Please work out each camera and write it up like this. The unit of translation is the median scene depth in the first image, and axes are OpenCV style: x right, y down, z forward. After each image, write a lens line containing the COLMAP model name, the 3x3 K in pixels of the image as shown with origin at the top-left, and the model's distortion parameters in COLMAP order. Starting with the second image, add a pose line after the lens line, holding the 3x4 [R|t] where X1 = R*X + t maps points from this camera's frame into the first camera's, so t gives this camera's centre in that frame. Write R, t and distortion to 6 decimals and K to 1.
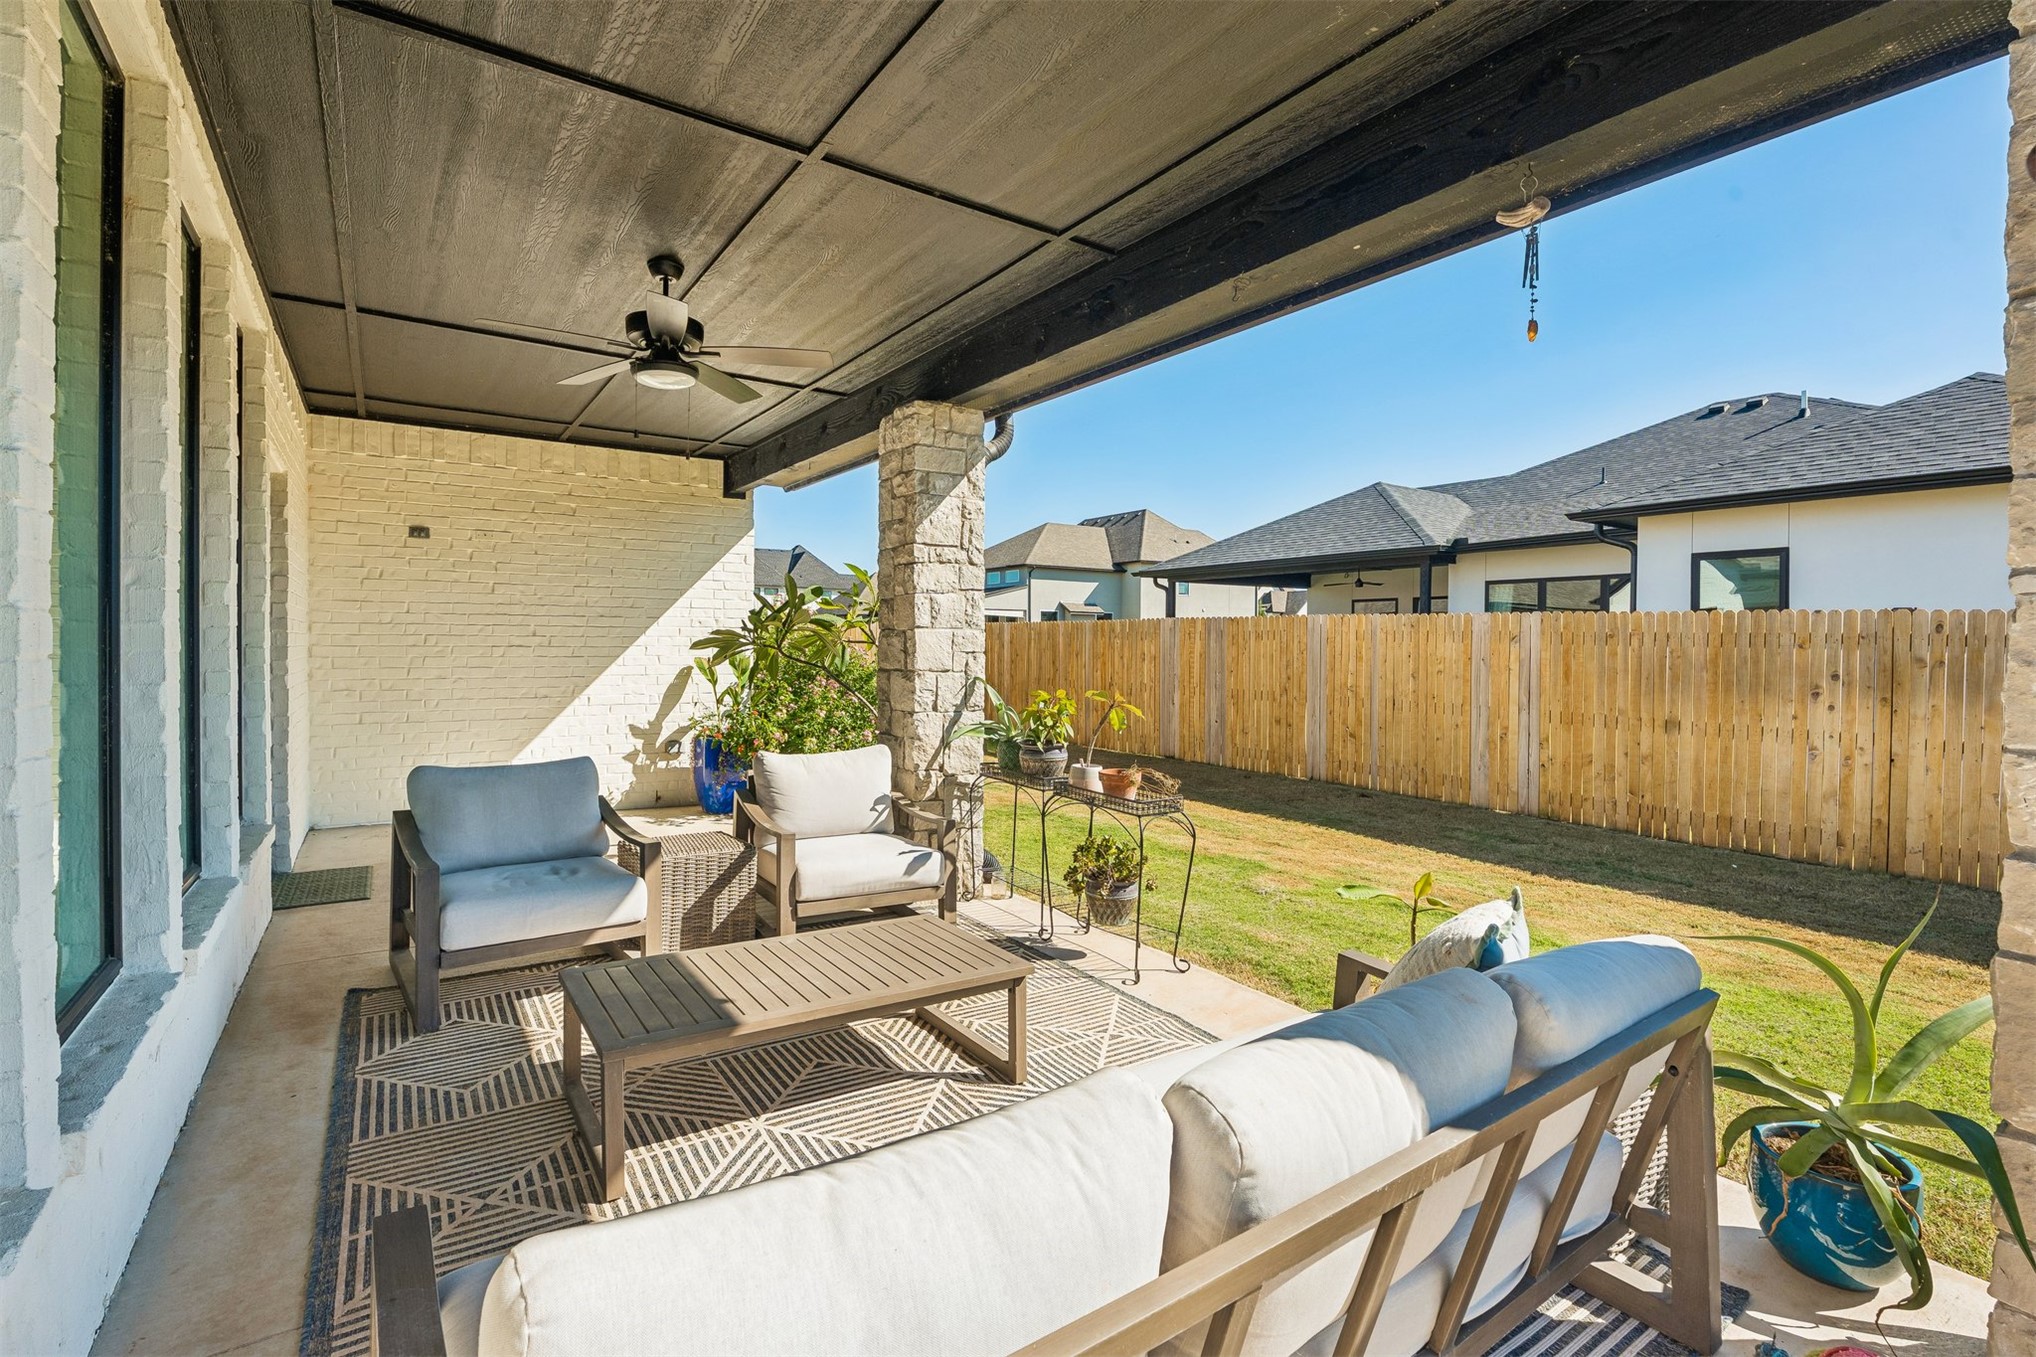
lens RADIAL K [[922.5, 0, 988.2], [0, 922.5, 645.7], [0, 0, 1]] dist [0.001017, -0.000863]
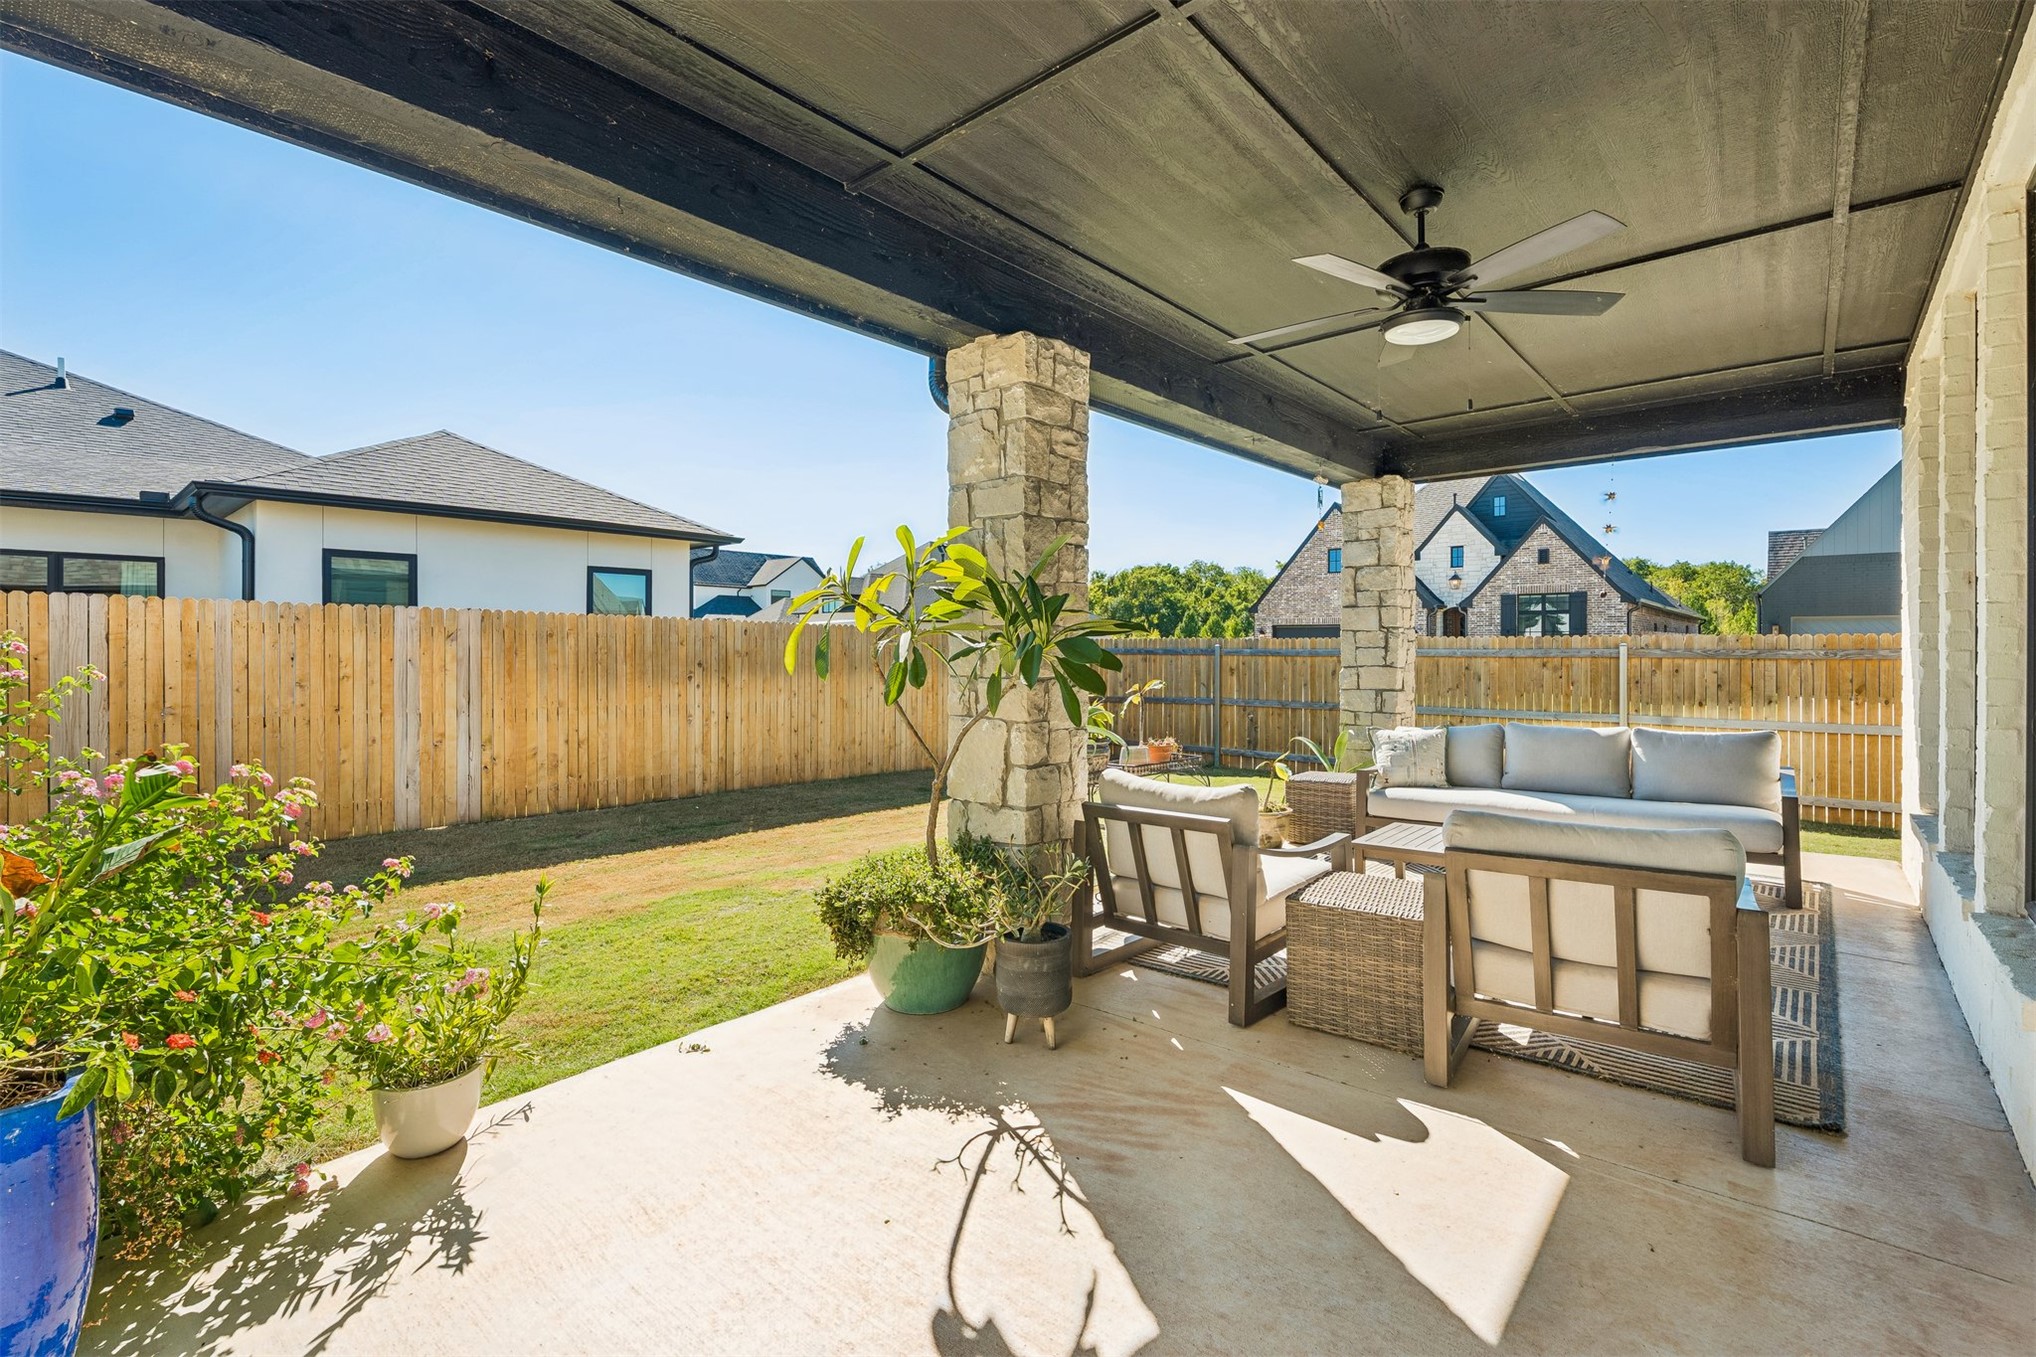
lens RADIAL K [[922.5, 0, 1018.3], [0, 922.5, 652.6], [0, 0, 1]] dist [0.001017, -0.000863]
pose [[-0.280123, -0.011840, 0.959891, -0.822634], [0.000401, 0.999922, 0.012451, -0.004493], [-0.959964, 0.003873, -0.280097, 1.244888]]
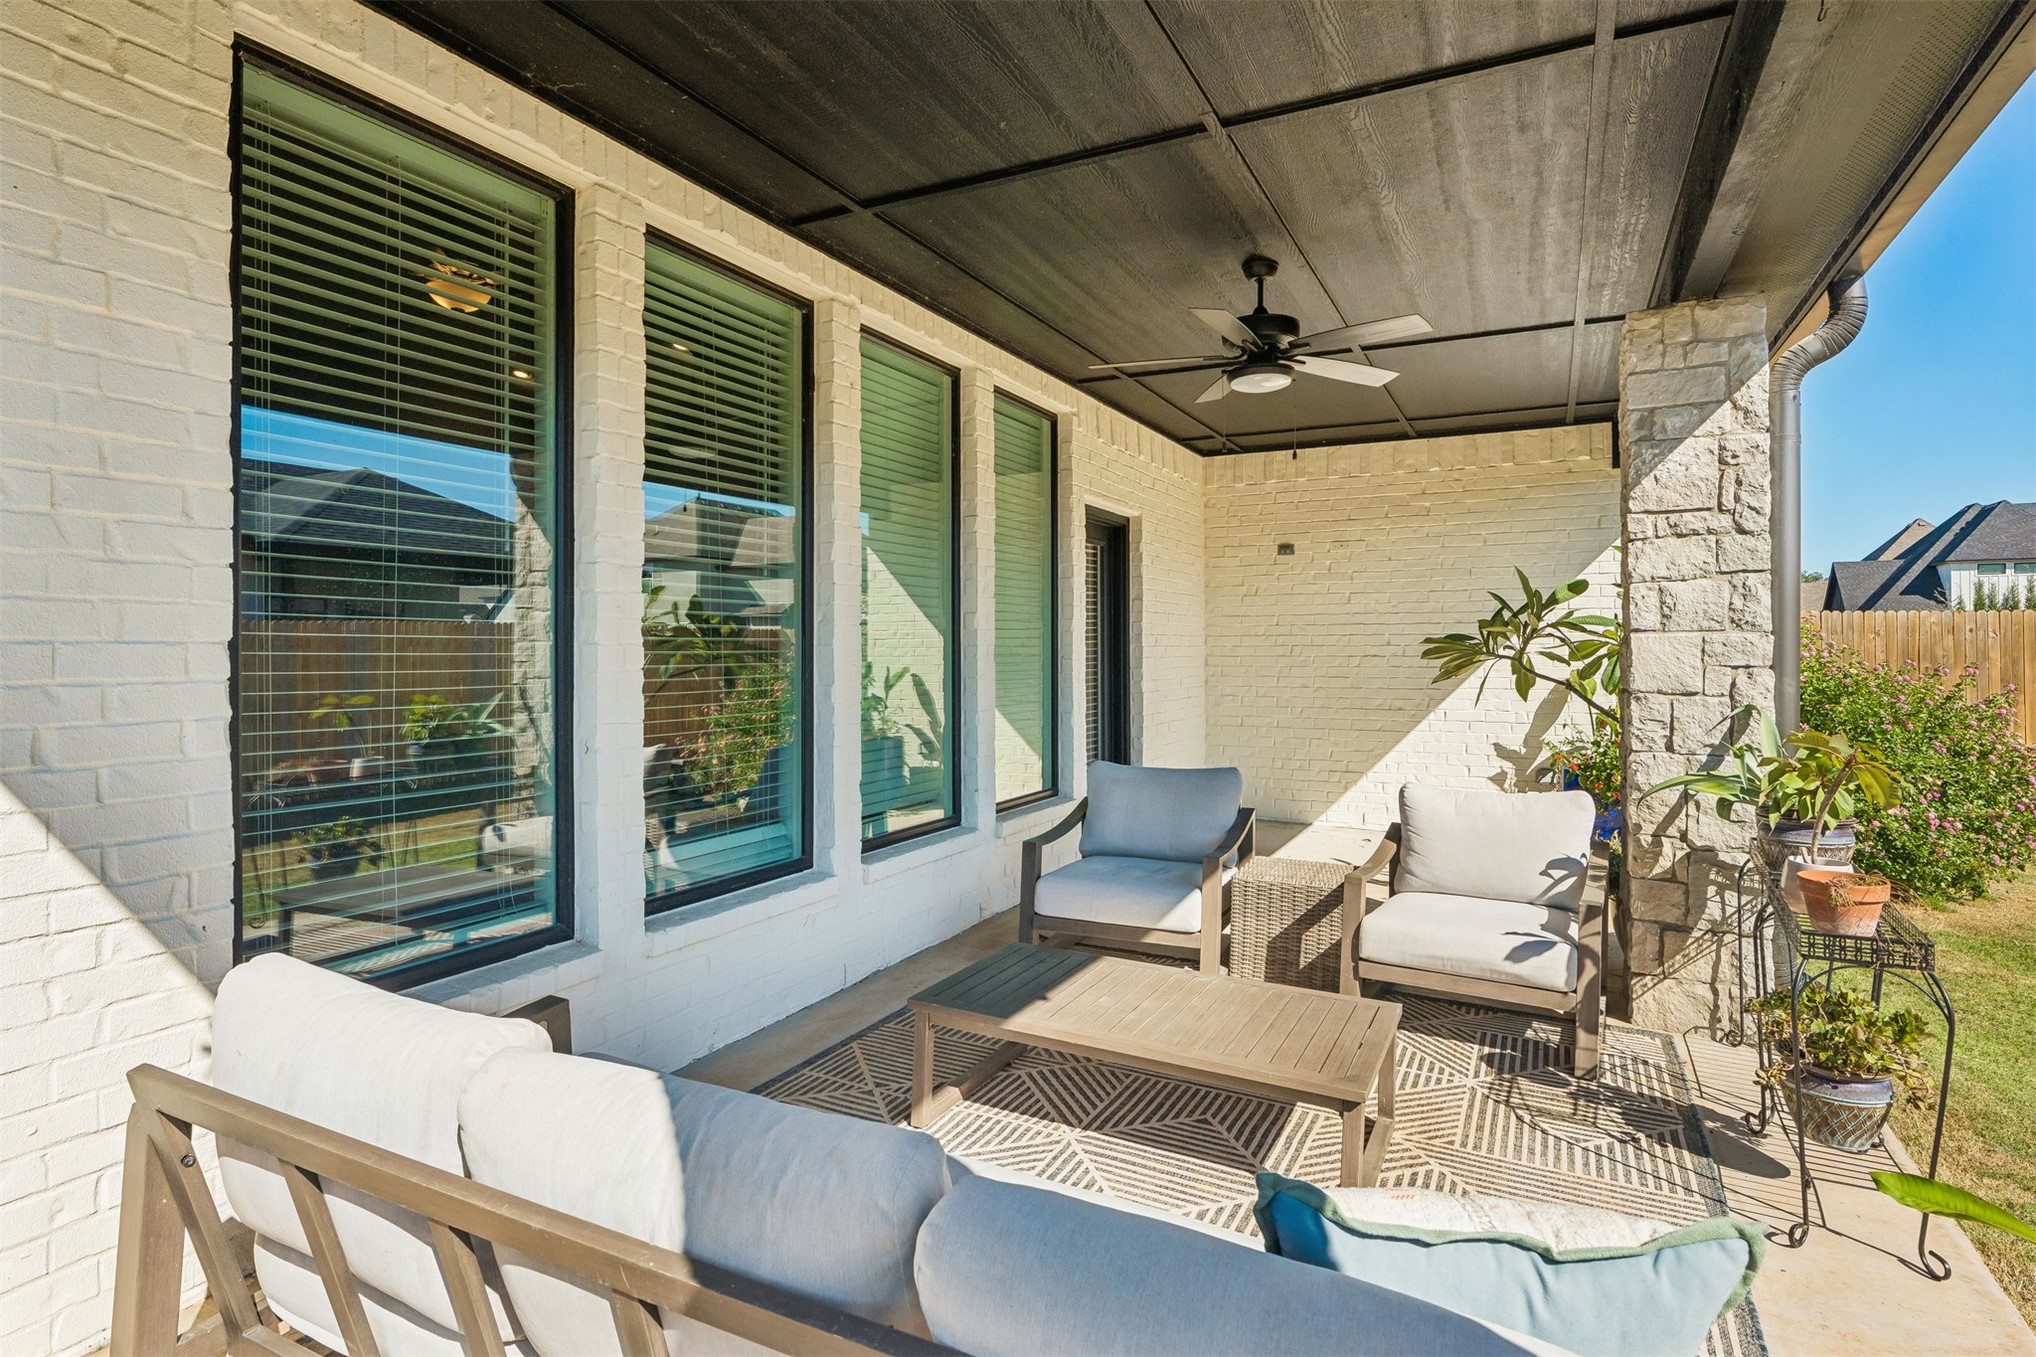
lens RADIAL K [[1033.6, 0, 1031.0], [0, 1033.6, 626.5], [0, 0, 1]] dist [-0.005628, 0.000630]
pose [[0.507469, -0.025340, -0.861297, 0.355646], [0.003933, 0.999625, -0.027092, -0.003403], [0.861661, 0.010361, 0.507378, 0.190970]]
